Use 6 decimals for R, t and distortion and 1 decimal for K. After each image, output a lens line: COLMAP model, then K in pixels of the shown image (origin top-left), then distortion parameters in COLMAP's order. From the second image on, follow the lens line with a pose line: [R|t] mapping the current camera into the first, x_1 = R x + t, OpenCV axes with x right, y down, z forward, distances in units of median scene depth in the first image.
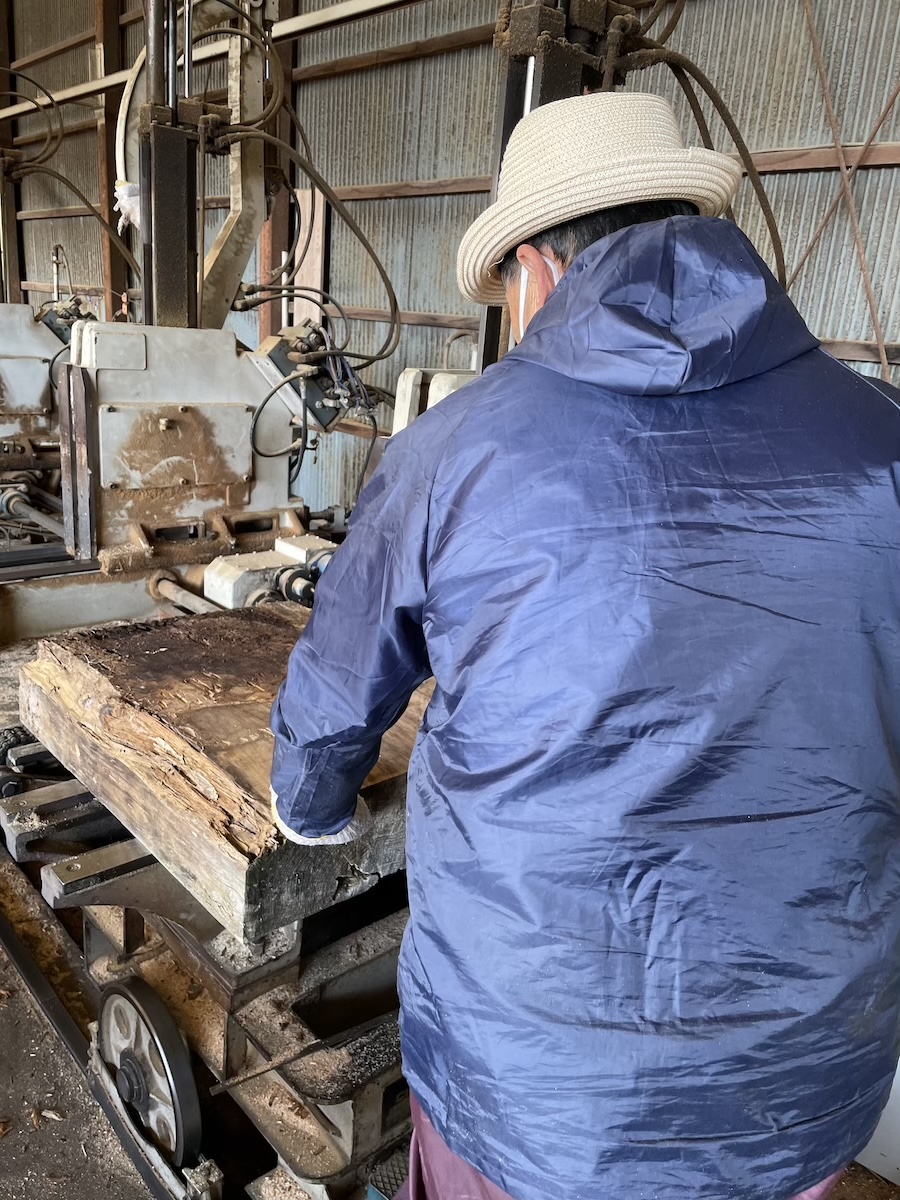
lens RADIAL K [[905.1, 0, 450.0], [0, 905.1, 591.1], [0, 0, 1]] dist [0.072734, -0.109980]
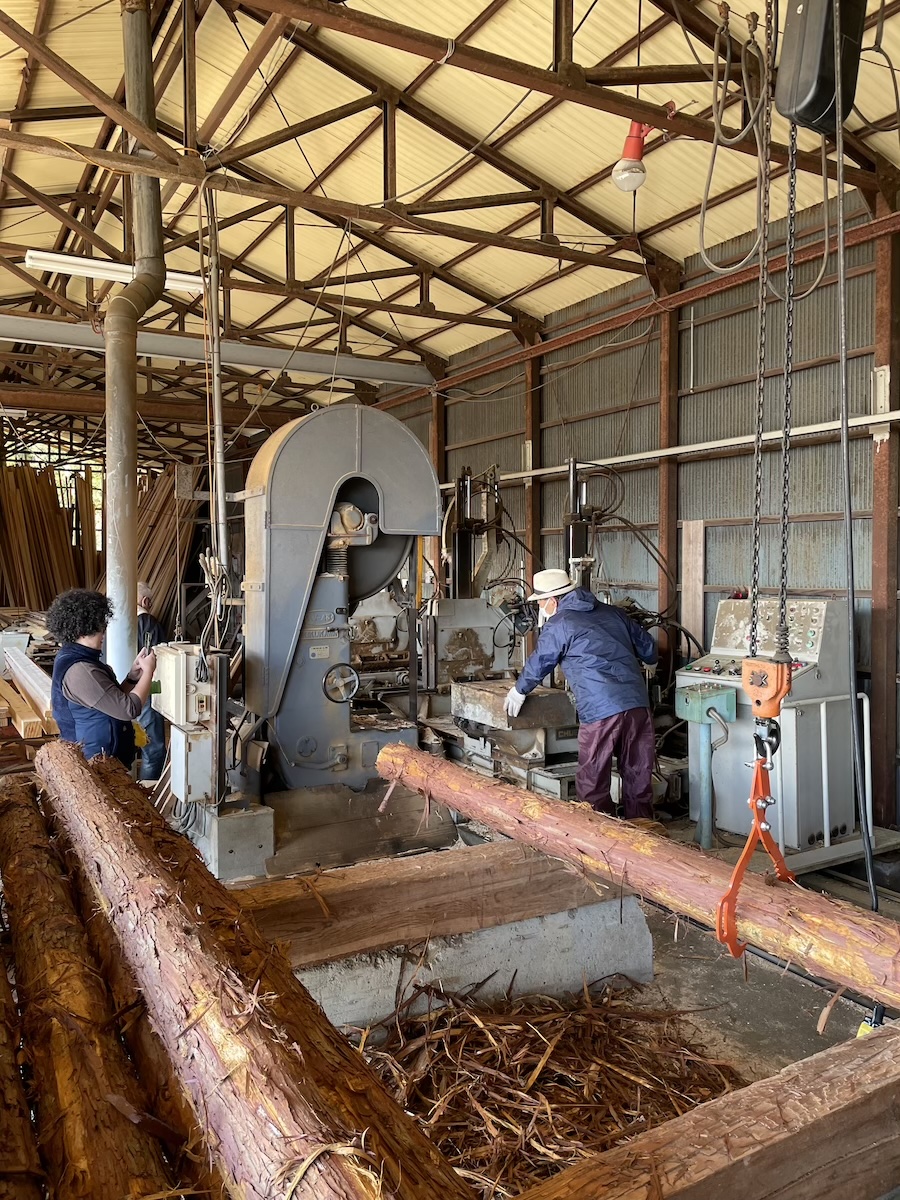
lens RADIAL K [[905.1, 0, 450.0], [0, 905.1, 591.1], [0, 0, 1]] dist [0.072734, -0.109980]
pose [[0.974579, -0.069895, -0.212864, 0.184801], [0.012682, 0.965779, -0.259056, 0.315268], [0.223686, 0.249771, 0.942114, -1.272868]]
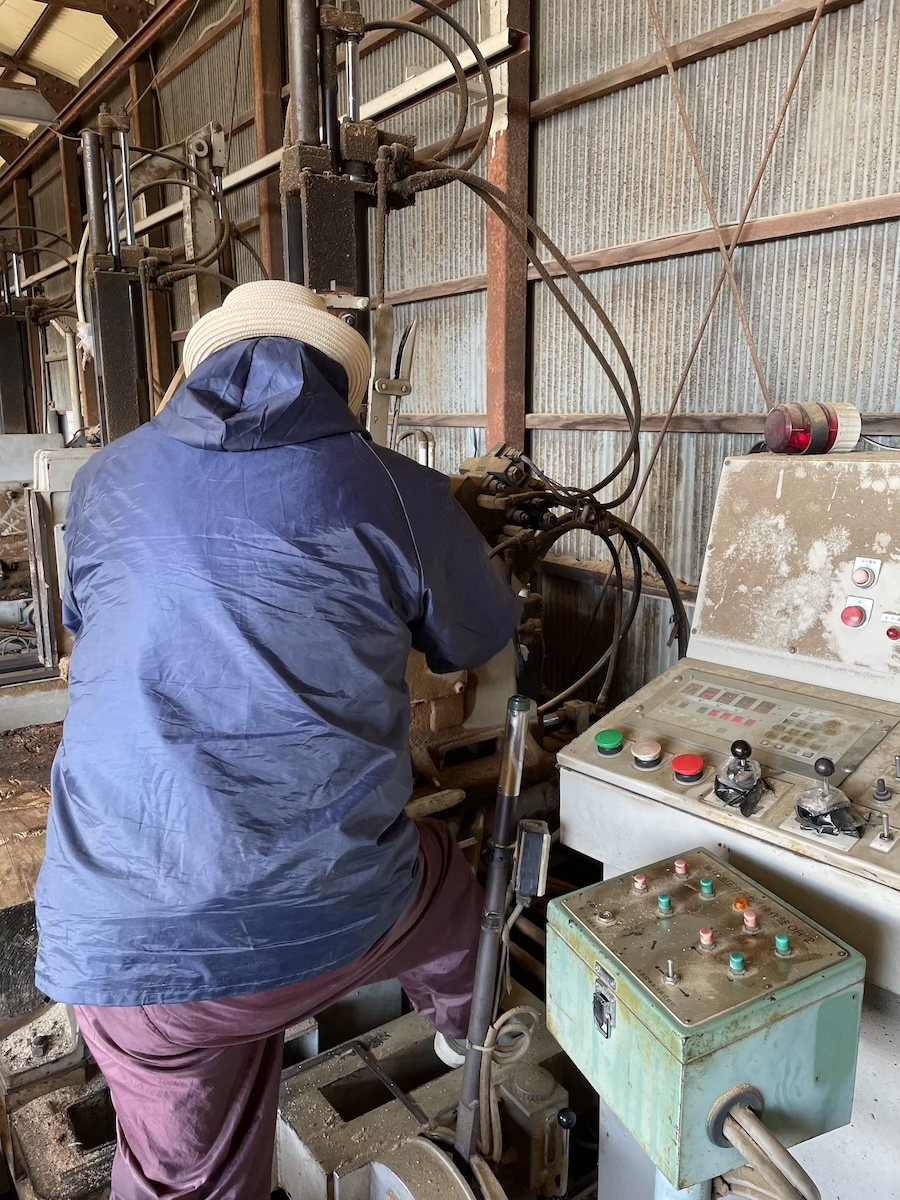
lens RADIAL K [[905.1, 0, 450.0], [0, 905.1, 591.1], [0, 0, 1]] dist [0.072734, -0.109980]
pose [[0.989659, -0.052440, -0.133511, 0.233218], [0.039903, 0.994686, -0.094905, -0.003509], [0.137779, 0.088597, 0.986493, 0.001979]]
